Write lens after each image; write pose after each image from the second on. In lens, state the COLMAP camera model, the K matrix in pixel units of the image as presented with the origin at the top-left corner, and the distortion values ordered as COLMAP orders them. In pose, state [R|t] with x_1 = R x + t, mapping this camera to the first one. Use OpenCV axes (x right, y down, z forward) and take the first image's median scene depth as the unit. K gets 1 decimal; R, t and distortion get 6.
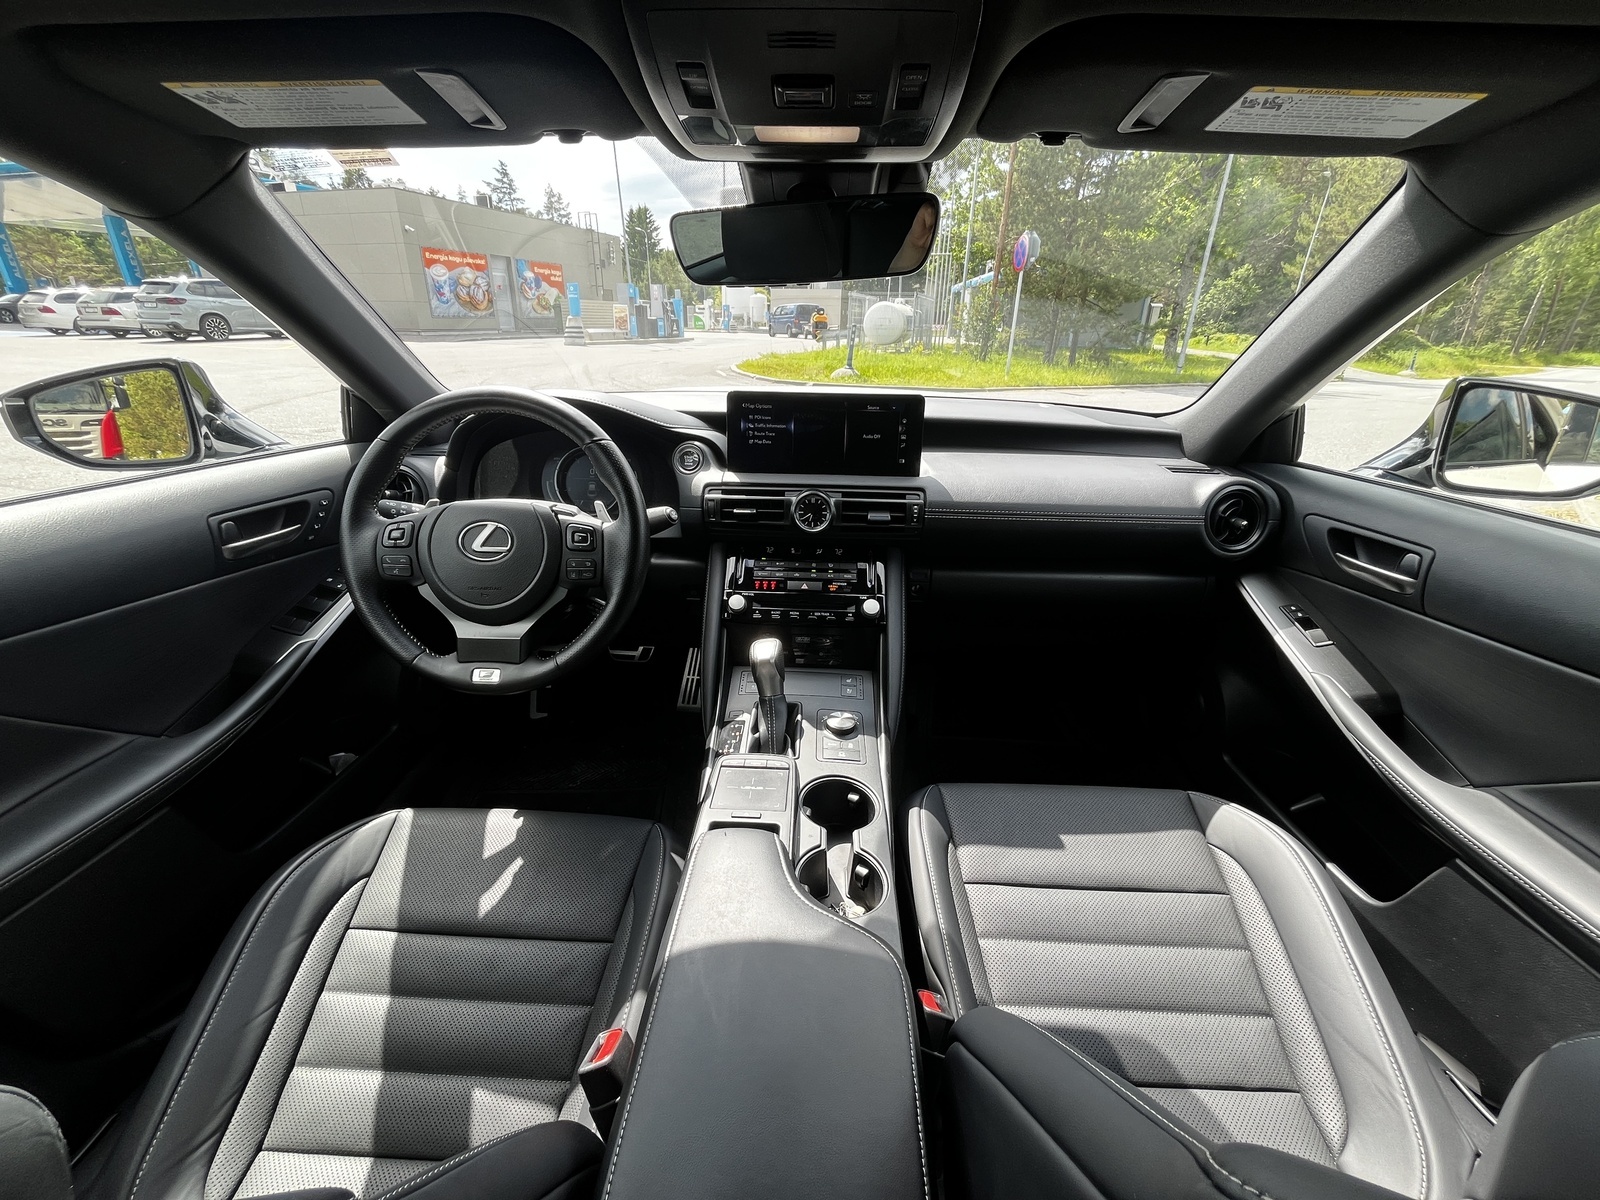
lens RADIAL K [[639.4, 0, 799.9], [0, 639.4, 596.0], [0, 0, 1]] dist [0.000811, 0.000078]
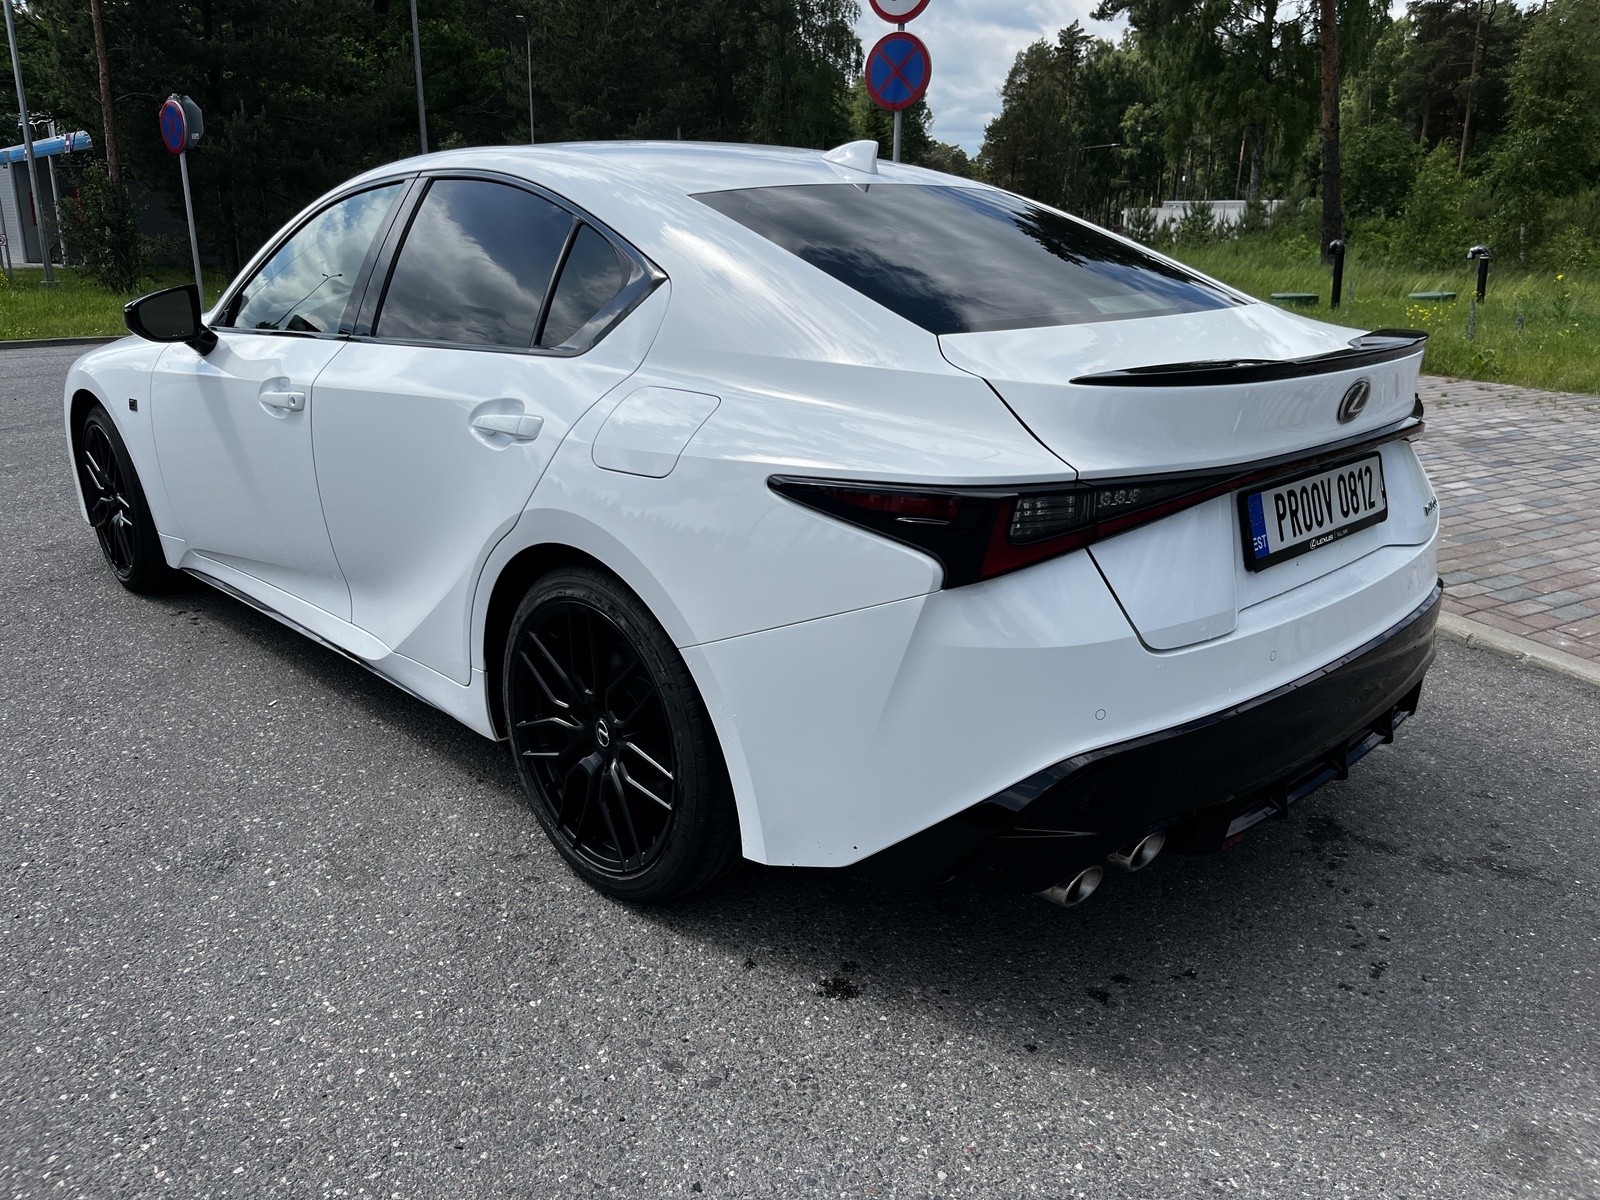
lens RADIAL K [[1249.5, 0, 795.8], [0, 1249.5, 600.4], [0, 0, 1]] dist [-0.010638, -0.008817]
pose [[0.686488, -0.223981, 0.691785, -0.102106], [0.295217, 0.955290, 0.016340, 0.044902], [-0.664515, 0.193010, 0.721919, -0.117943]]
